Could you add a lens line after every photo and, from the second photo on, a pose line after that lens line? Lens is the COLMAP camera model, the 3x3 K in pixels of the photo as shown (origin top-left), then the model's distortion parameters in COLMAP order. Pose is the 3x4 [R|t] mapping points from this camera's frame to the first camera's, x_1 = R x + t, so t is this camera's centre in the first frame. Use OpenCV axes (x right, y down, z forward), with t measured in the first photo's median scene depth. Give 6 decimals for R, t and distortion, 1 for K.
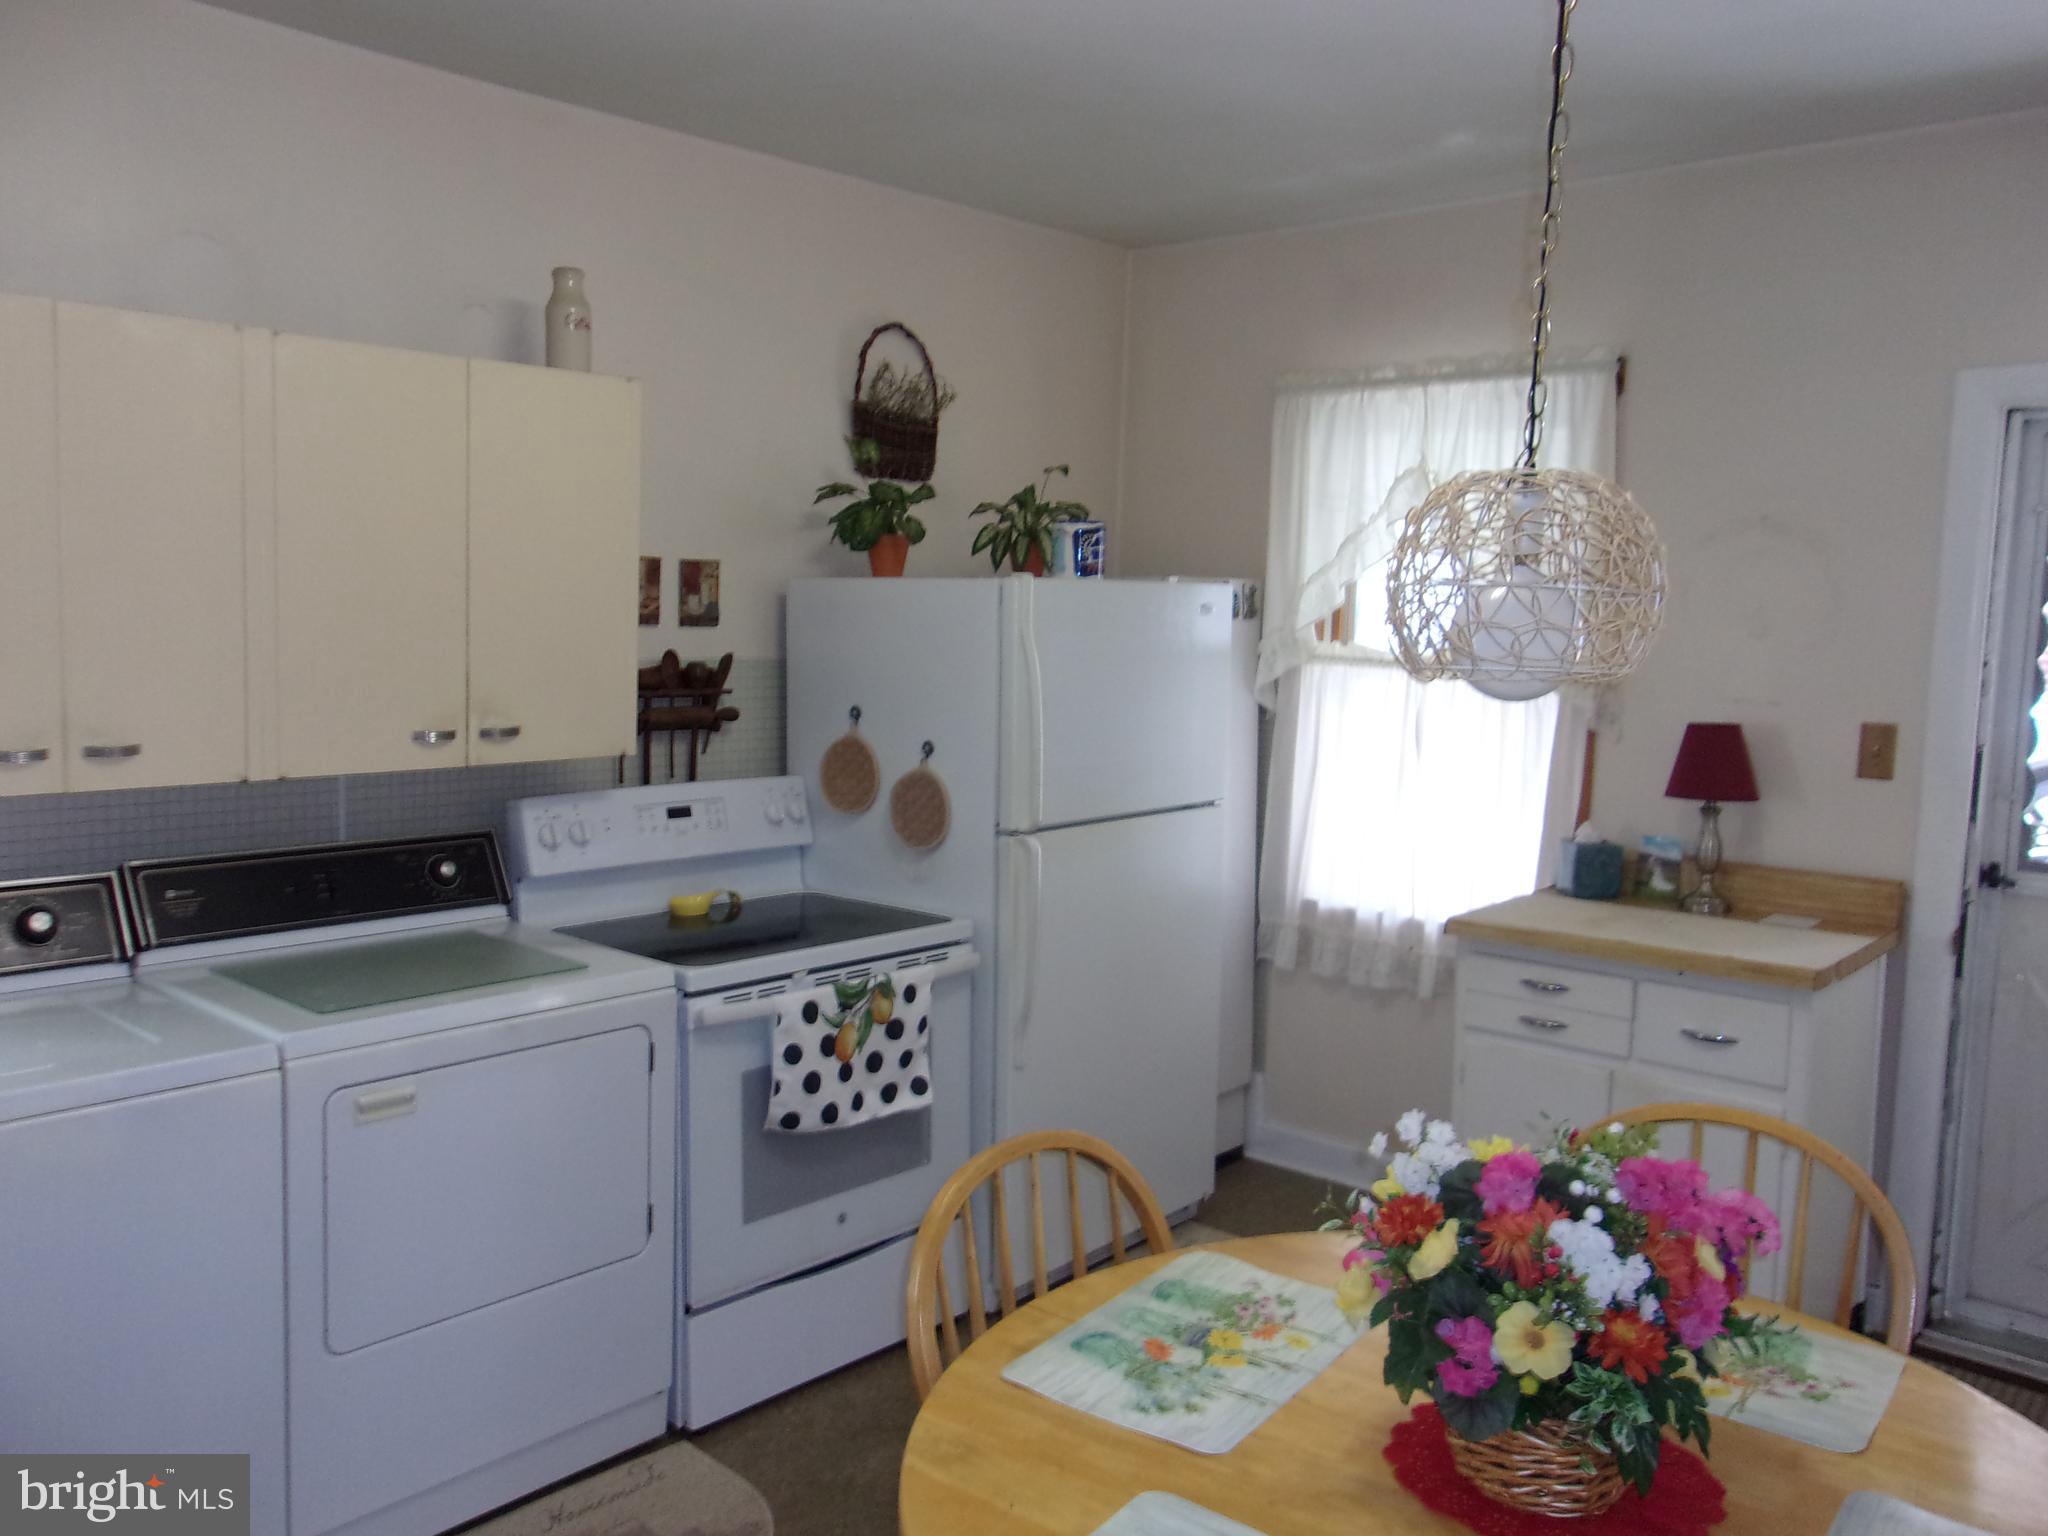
lens RADIAL K [[1623.1, 0, 1010.9], [0, 1623.1, 763.3], [0, 0, 1]] dist [0.001026, 0.020738]
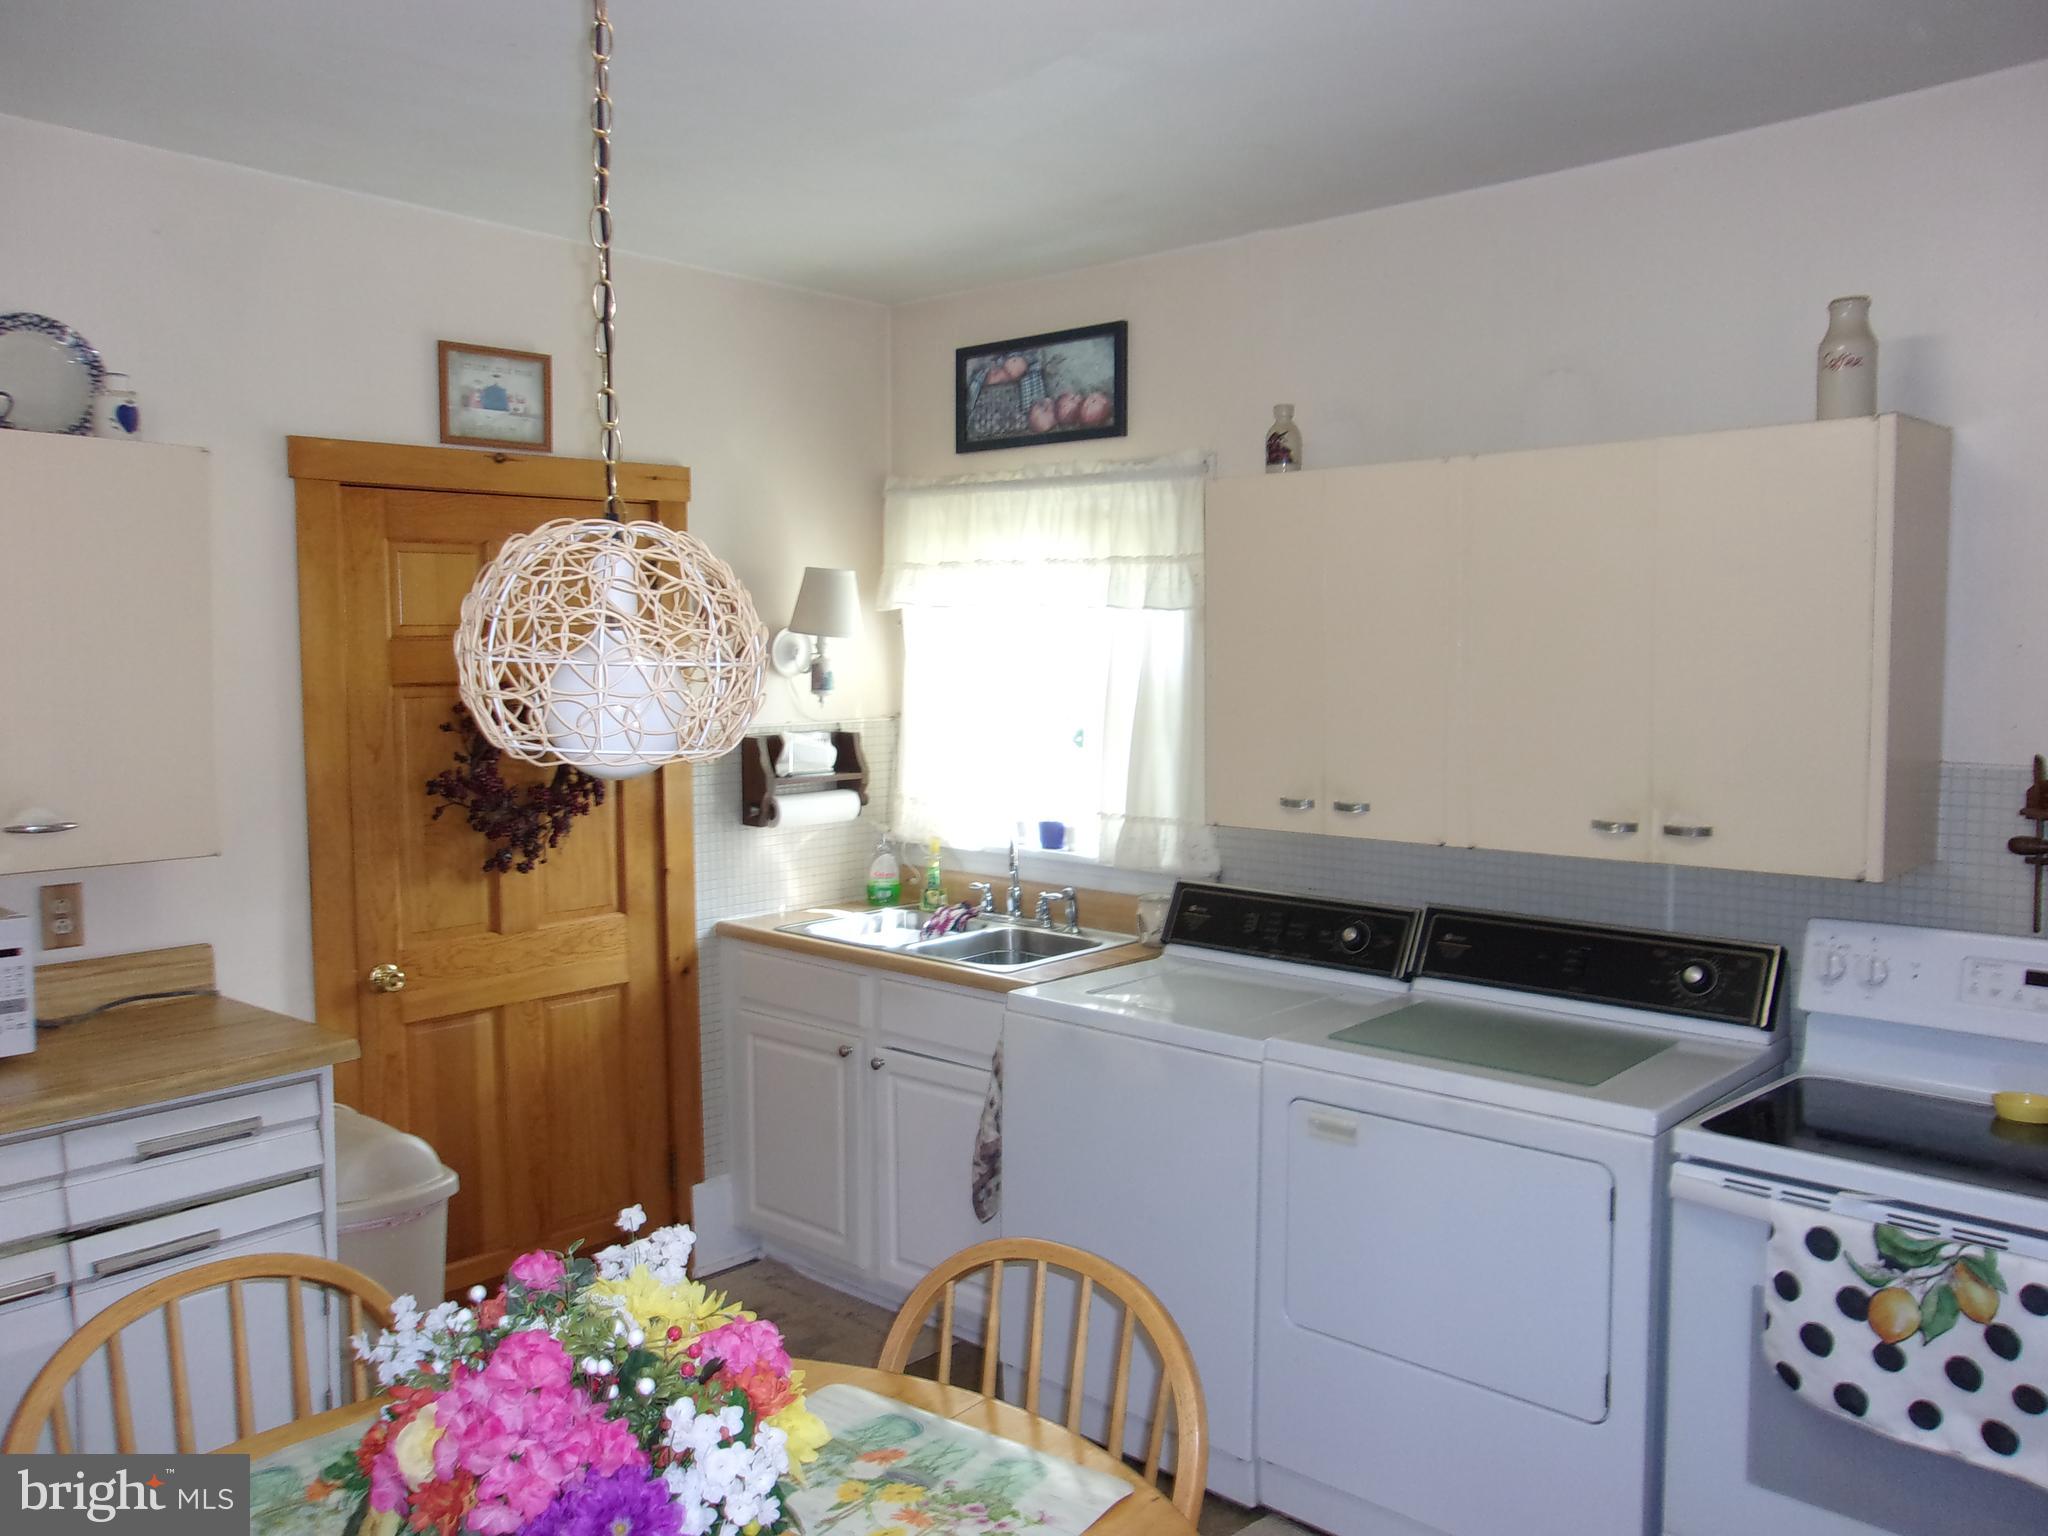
lens RADIAL K [[1623.1, 0, 1005.3], [0, 1623.1, 772.1], [0, 0, 1]] dist [0.001026, 0.020738]
pose [[-0.015851, 0.043959, -0.998908, 0.629600], [-0.103566, 0.993587, 0.045368, -0.055691], [0.994496, 0.104172, -0.011197, 0.637362]]
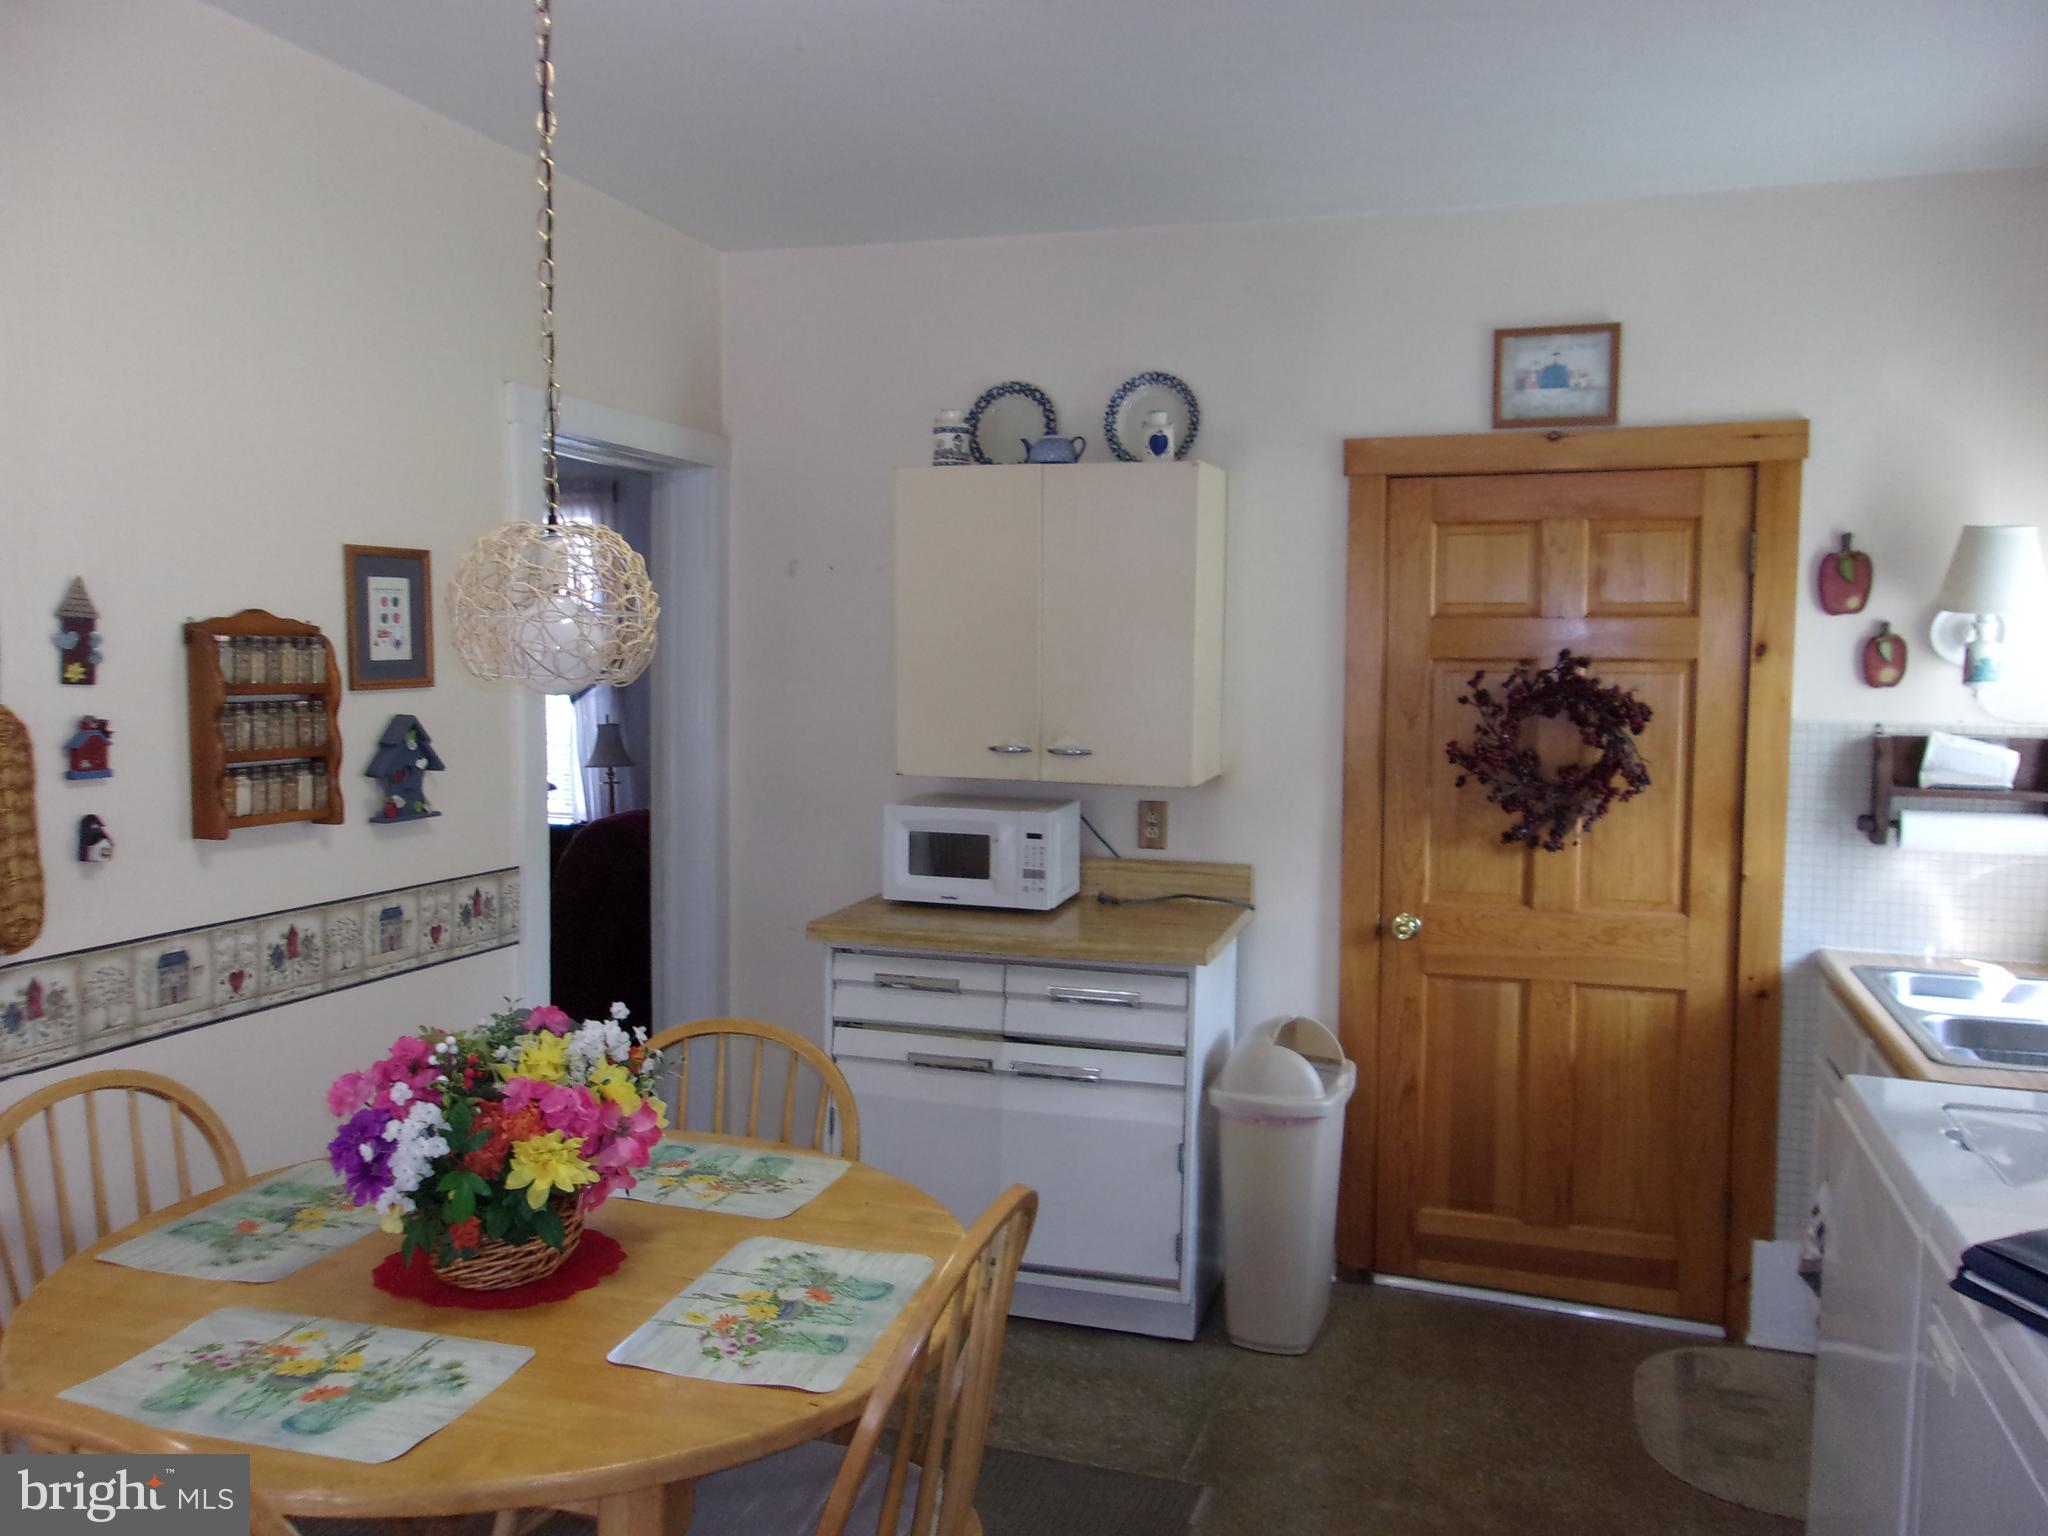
lens RADIAL K [[1623.1, 0, 1017.0], [0, 1623.1, 770.2], [0, 0, 1]] dist [0.001026, 0.020738]
pose [[-0.919452, -0.008519, -0.393111, 0.251071], [-0.080069, 0.982874, 0.165975, -0.119600], [0.384964, 0.184082, -0.904387, 1.227737]]
